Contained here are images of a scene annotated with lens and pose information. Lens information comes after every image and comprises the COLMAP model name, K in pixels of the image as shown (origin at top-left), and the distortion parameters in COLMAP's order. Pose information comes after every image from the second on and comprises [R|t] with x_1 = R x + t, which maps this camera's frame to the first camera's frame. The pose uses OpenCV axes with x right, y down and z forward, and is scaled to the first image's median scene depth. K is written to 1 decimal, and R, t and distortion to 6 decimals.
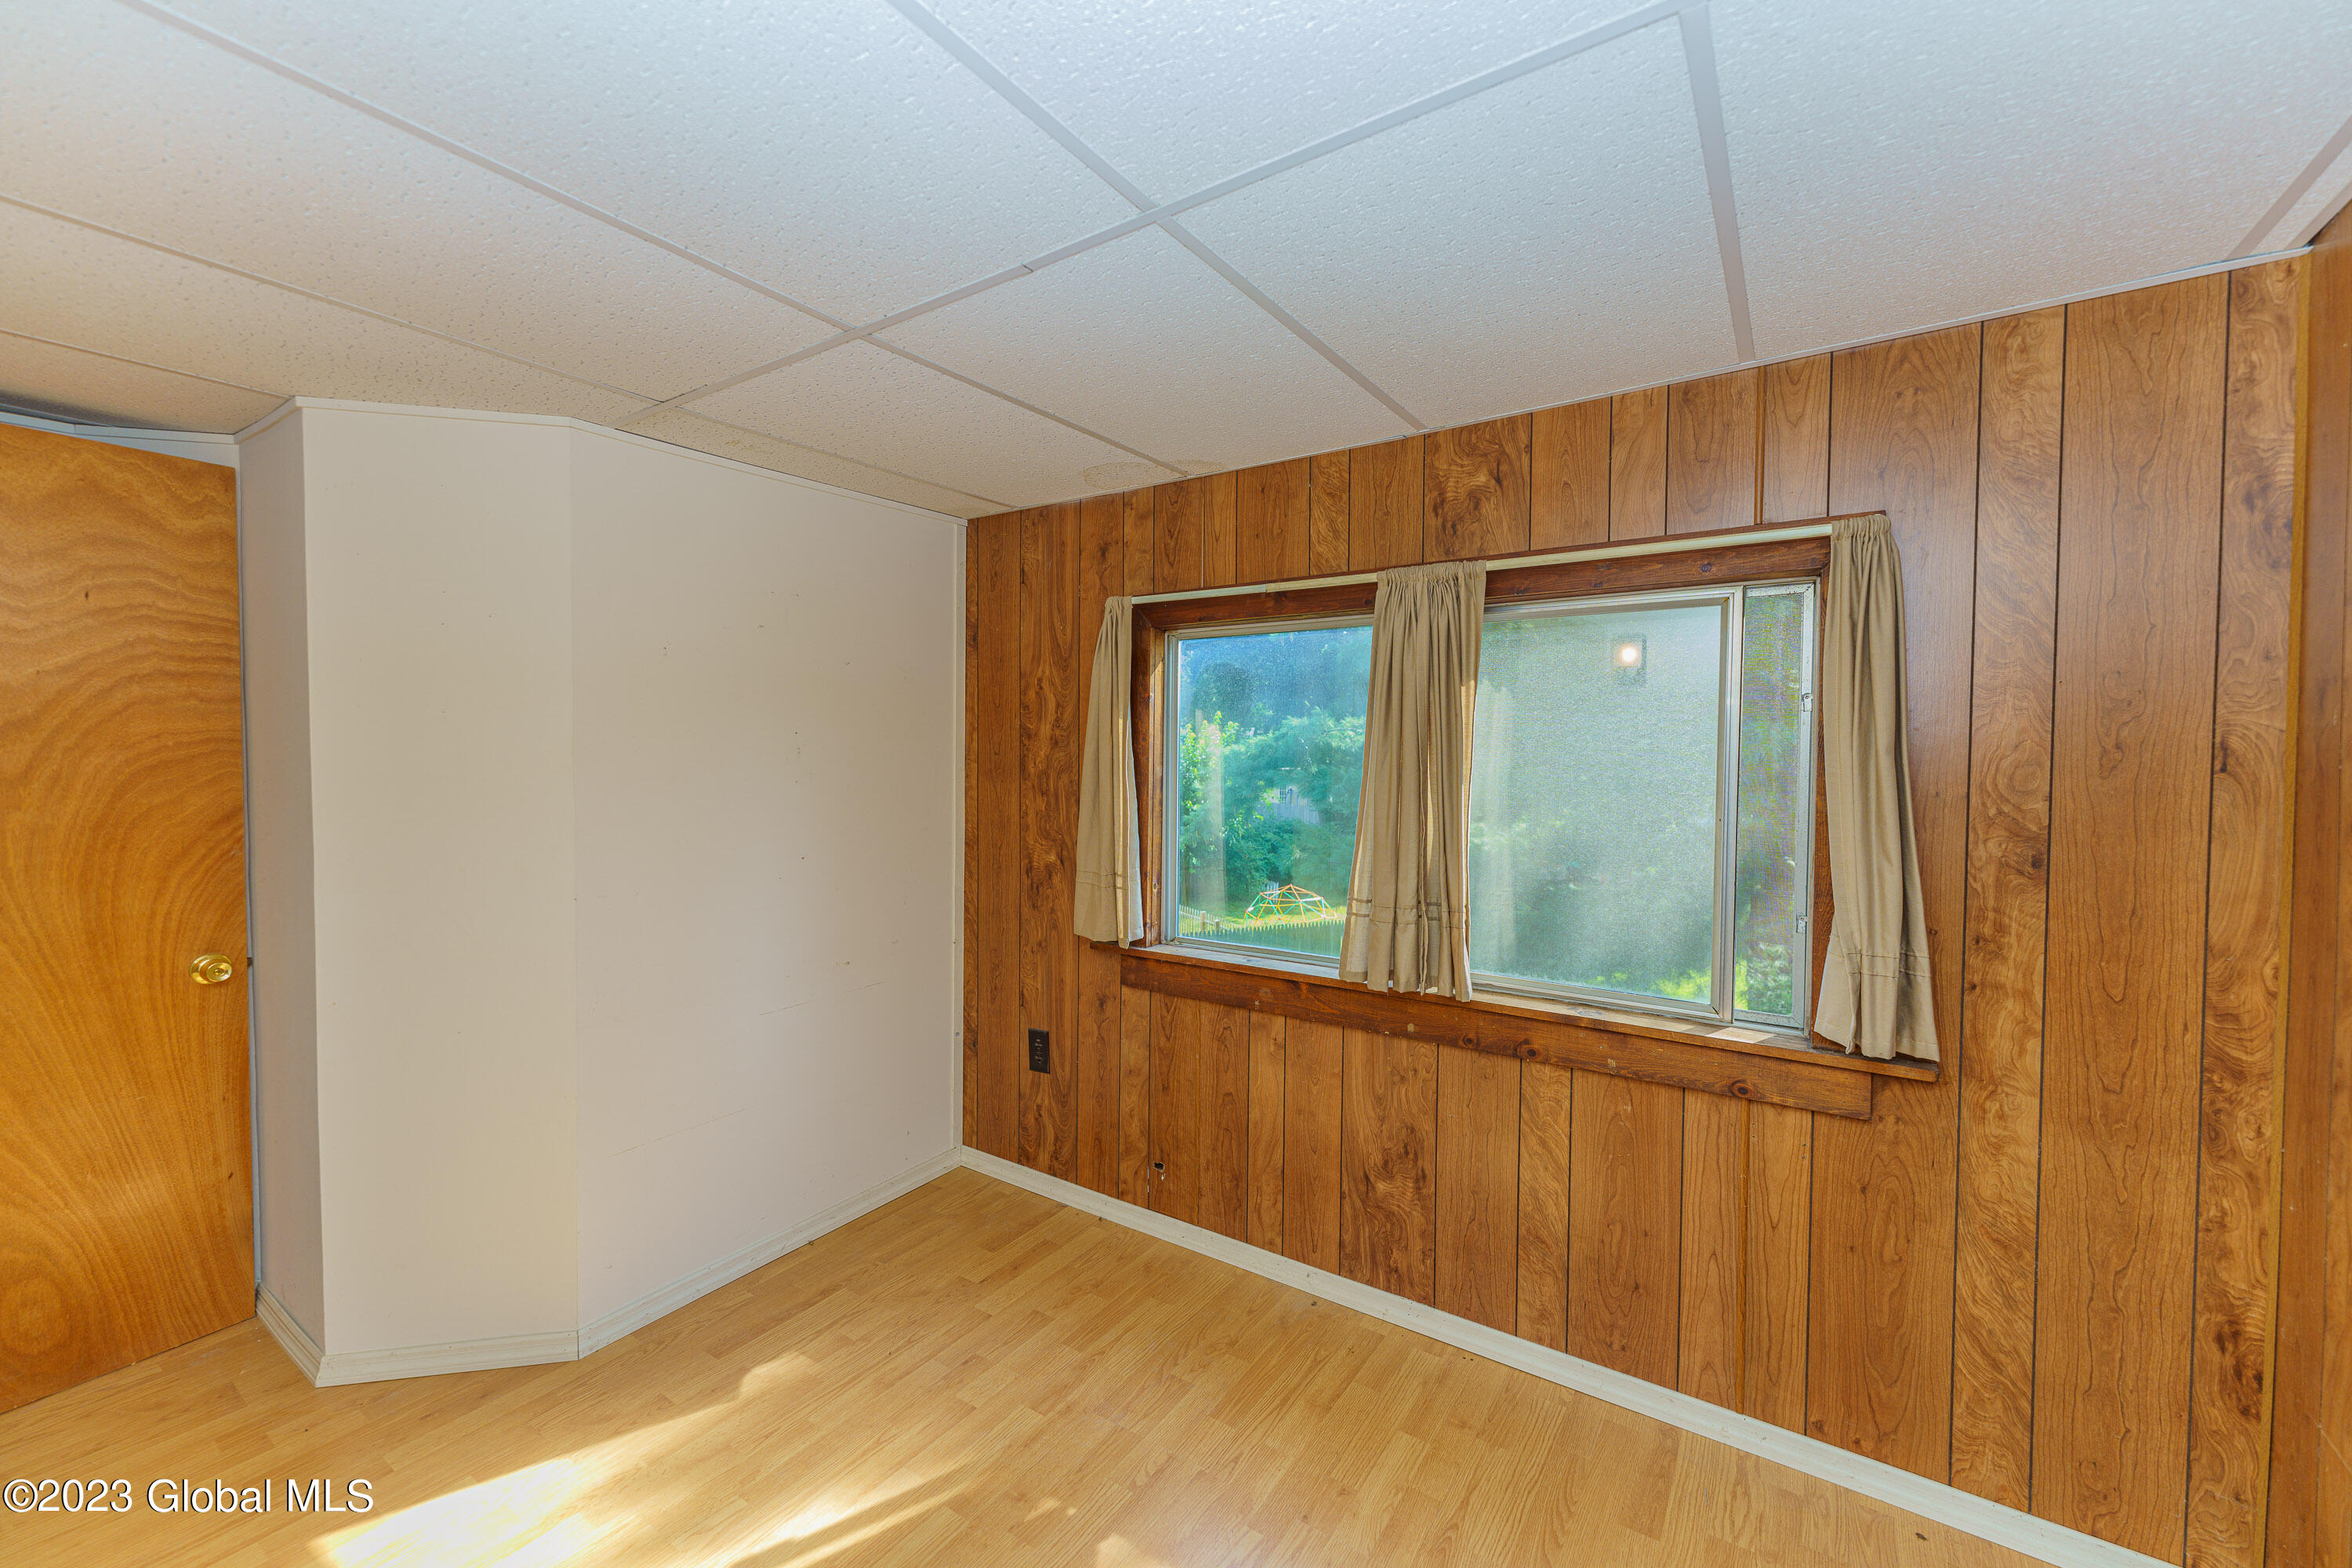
lens RADIAL K [[938.3, 0, 1184.1], [0, 938.3, 778.4], [0, 0, 1]] dist [0.000563, 0.000161]
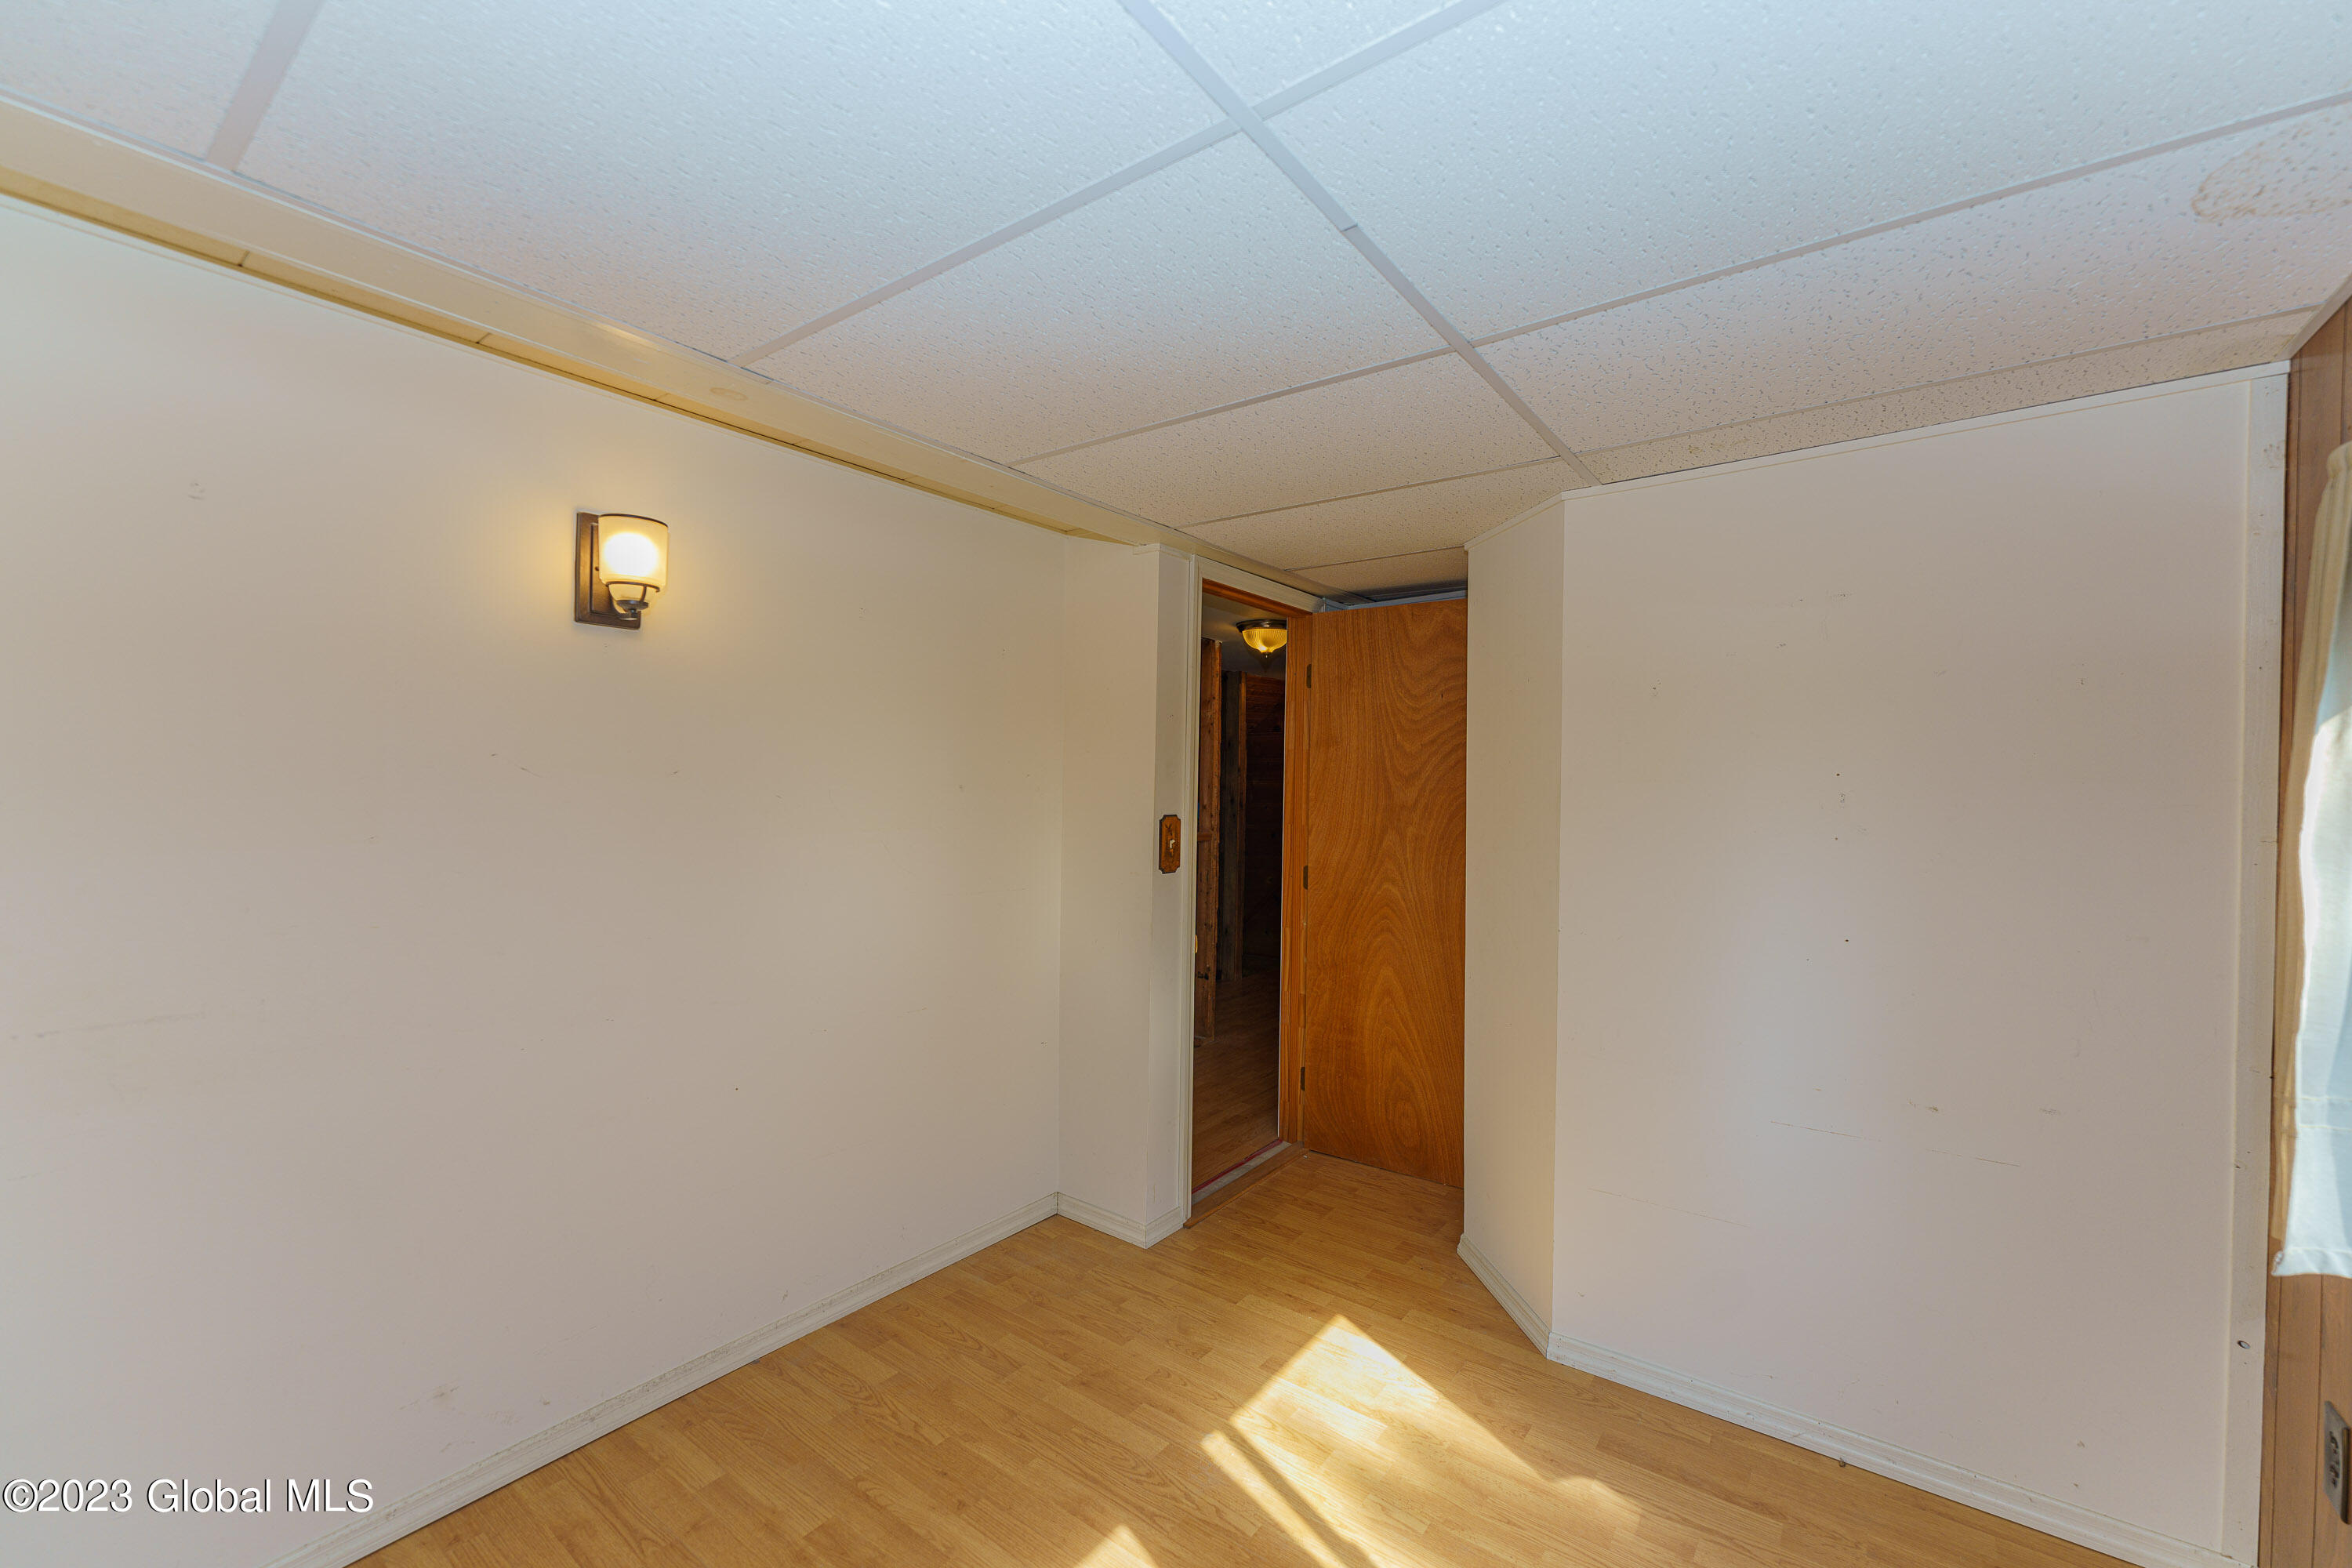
lens RADIAL K [[938.3, 0, 1184.1], [0, 938.3, 778.4], [0, 0, 1]] dist [0.000563, 0.000161]
pose [[-0.039734, -0.004169, -0.999202, 0.483632], [-0.045628, 0.998956, -0.002354, -0.028059], [0.998168, 0.045498, -0.039883, 0.634961]]
